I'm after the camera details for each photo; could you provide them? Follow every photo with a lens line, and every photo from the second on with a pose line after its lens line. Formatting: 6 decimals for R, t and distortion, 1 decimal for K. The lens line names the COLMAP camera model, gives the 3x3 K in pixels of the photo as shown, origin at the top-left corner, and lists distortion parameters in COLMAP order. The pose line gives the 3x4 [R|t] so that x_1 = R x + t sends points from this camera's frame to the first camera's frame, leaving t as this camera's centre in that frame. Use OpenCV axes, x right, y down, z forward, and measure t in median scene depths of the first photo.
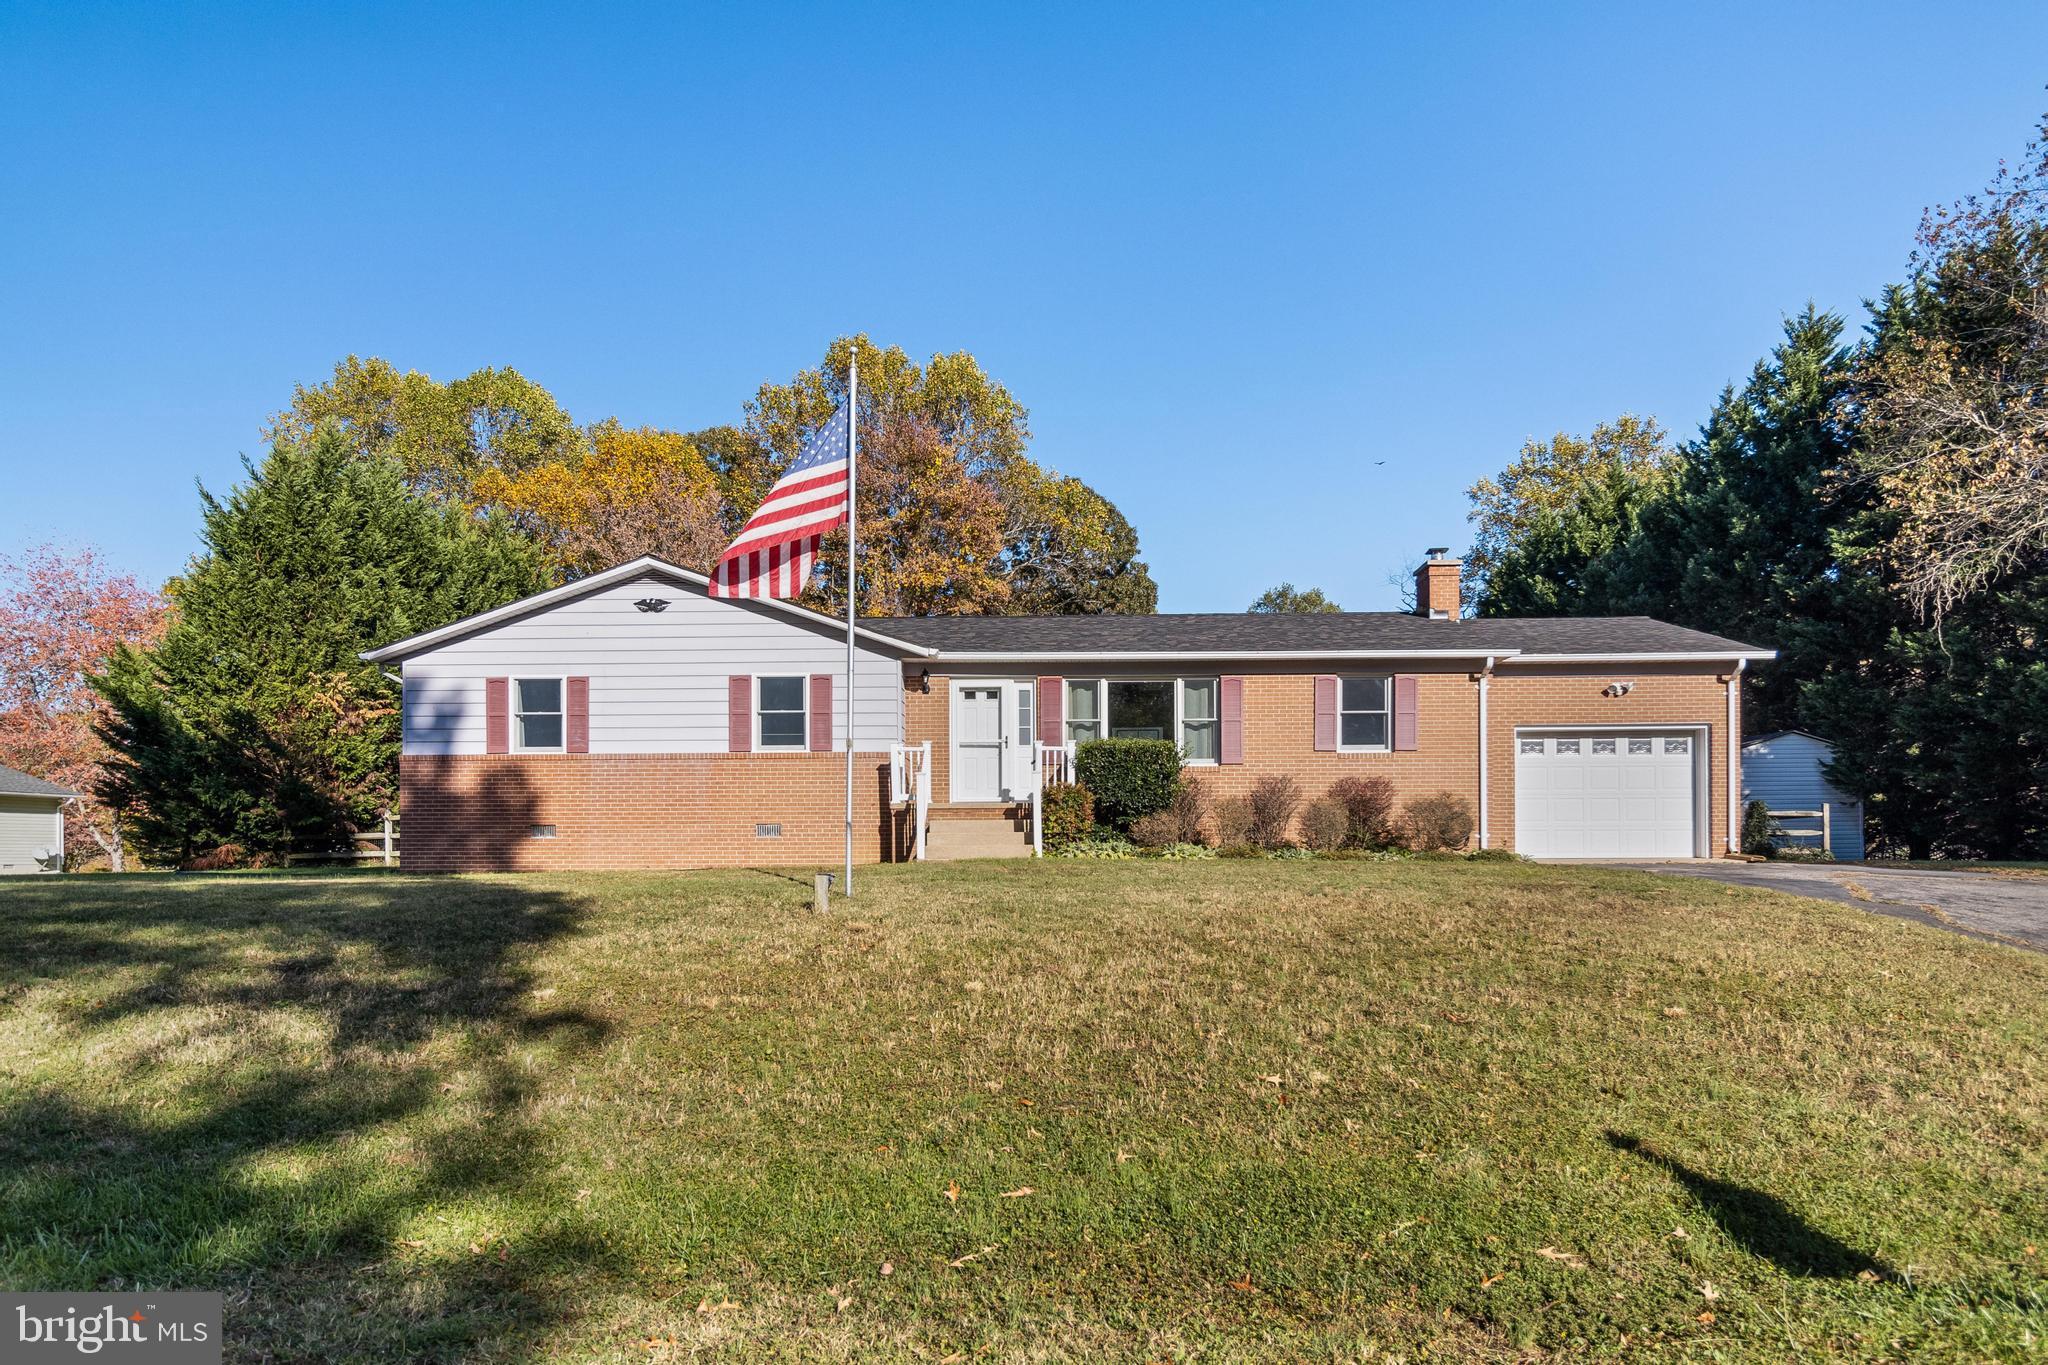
lens RADIAL K [[1246.7, 0, 1024.3], [0, 1246.7, 746.8], [0, 0, 1]] dist [0.004017, 0.000733]
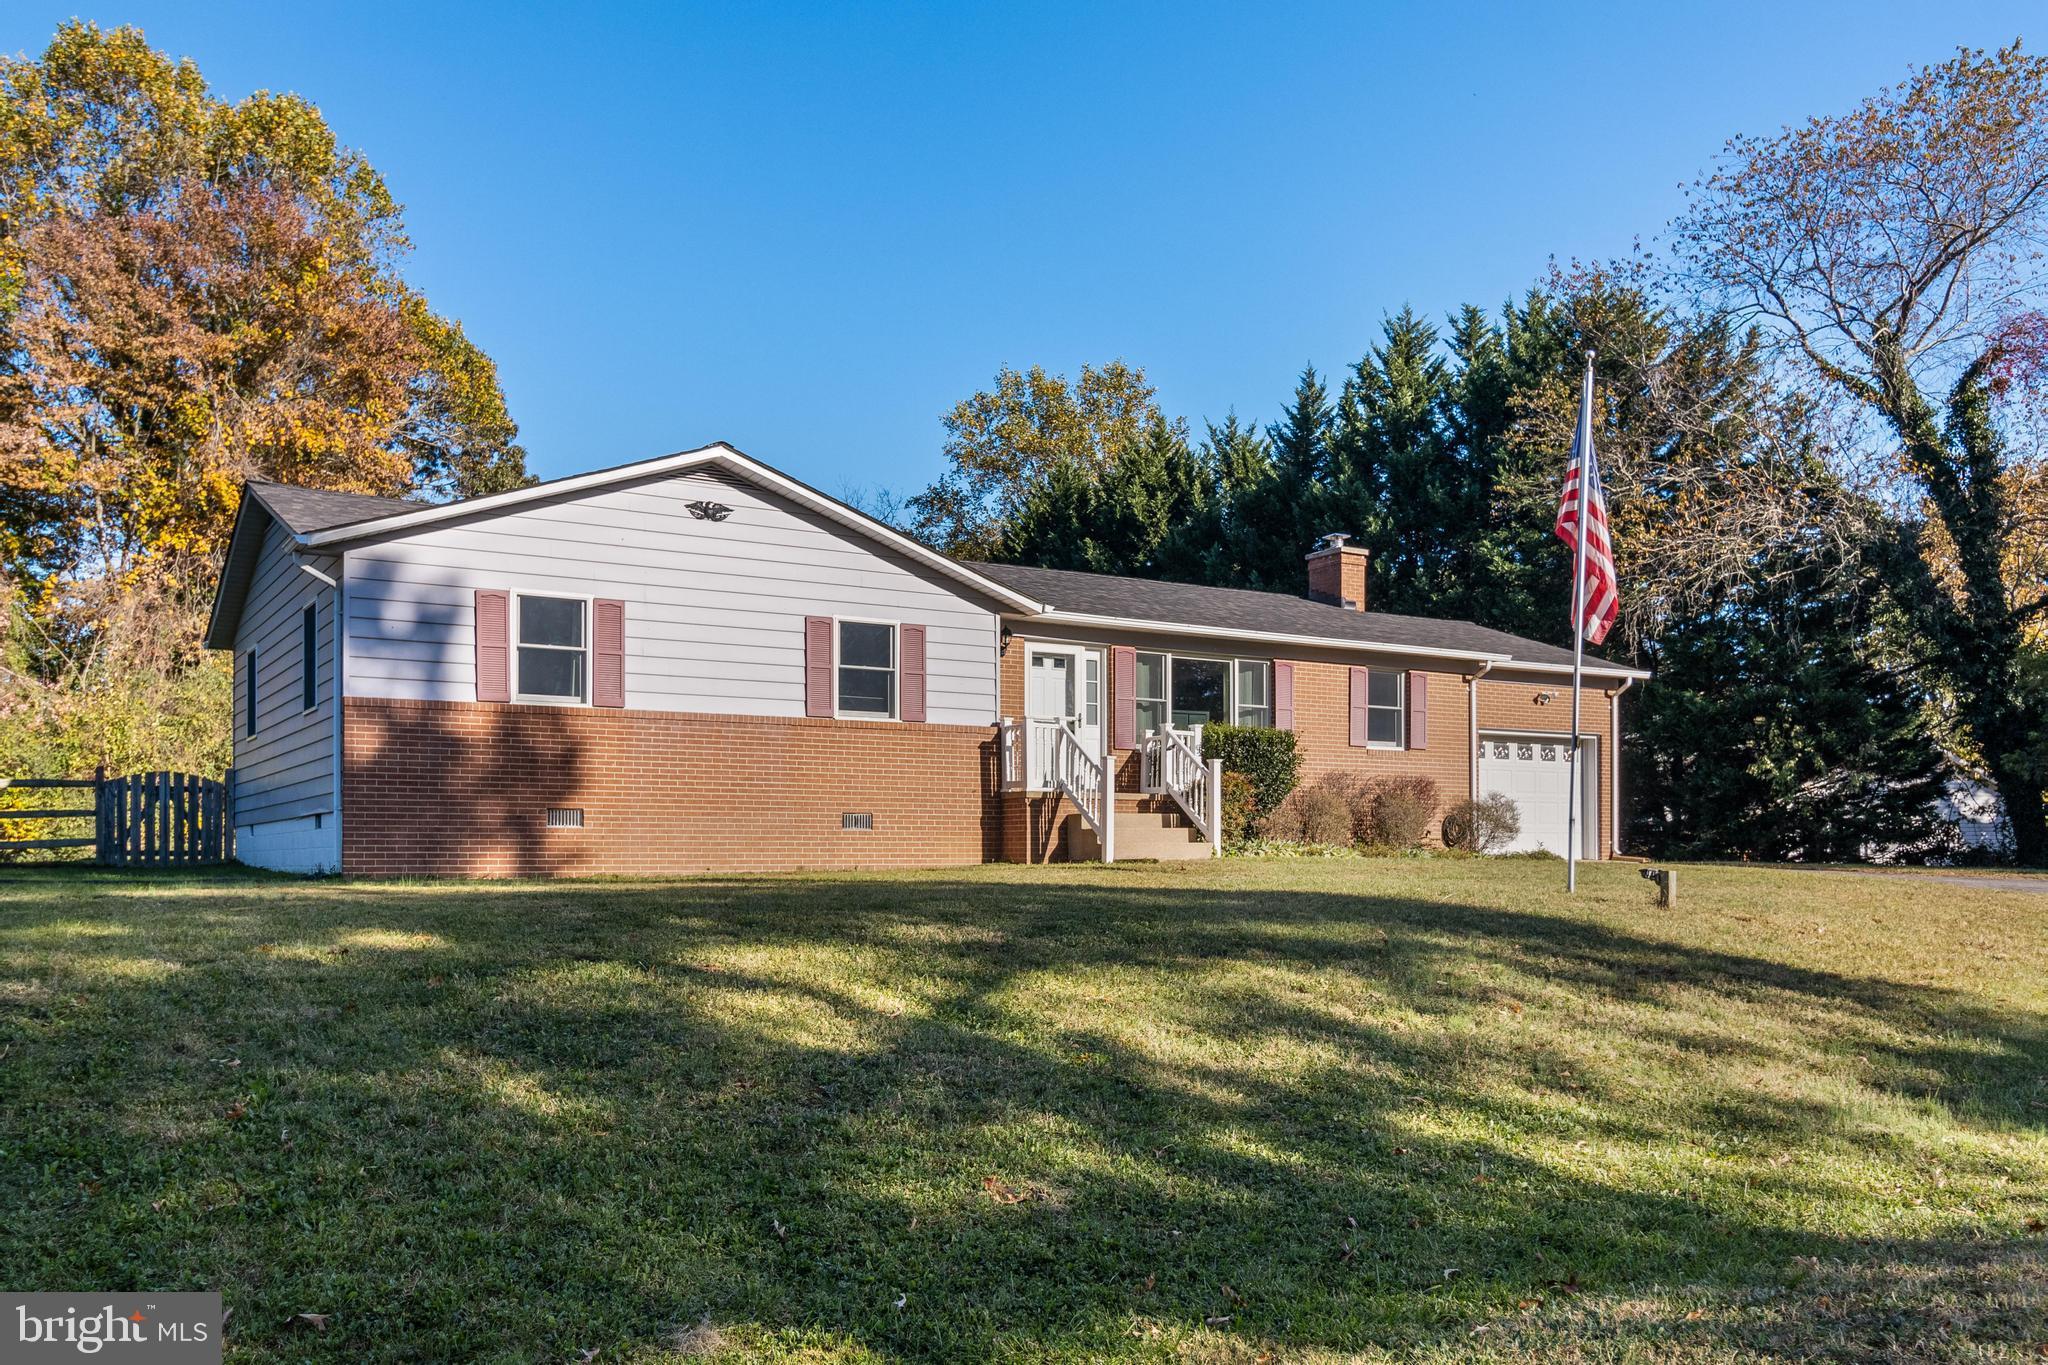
lens RADIAL K [[1669.7, 0, 1024.0], [0, 1669.7, 682.5], [0, 0, 1]] dist [0.003391, 0.001249]
pose [[0.830692, 0.061519, 0.553323, -0.681934], [-0.056514, 0.998060, -0.026123, 0.002402], [-0.553856, -0.009571, 0.832557, 0.079370]]
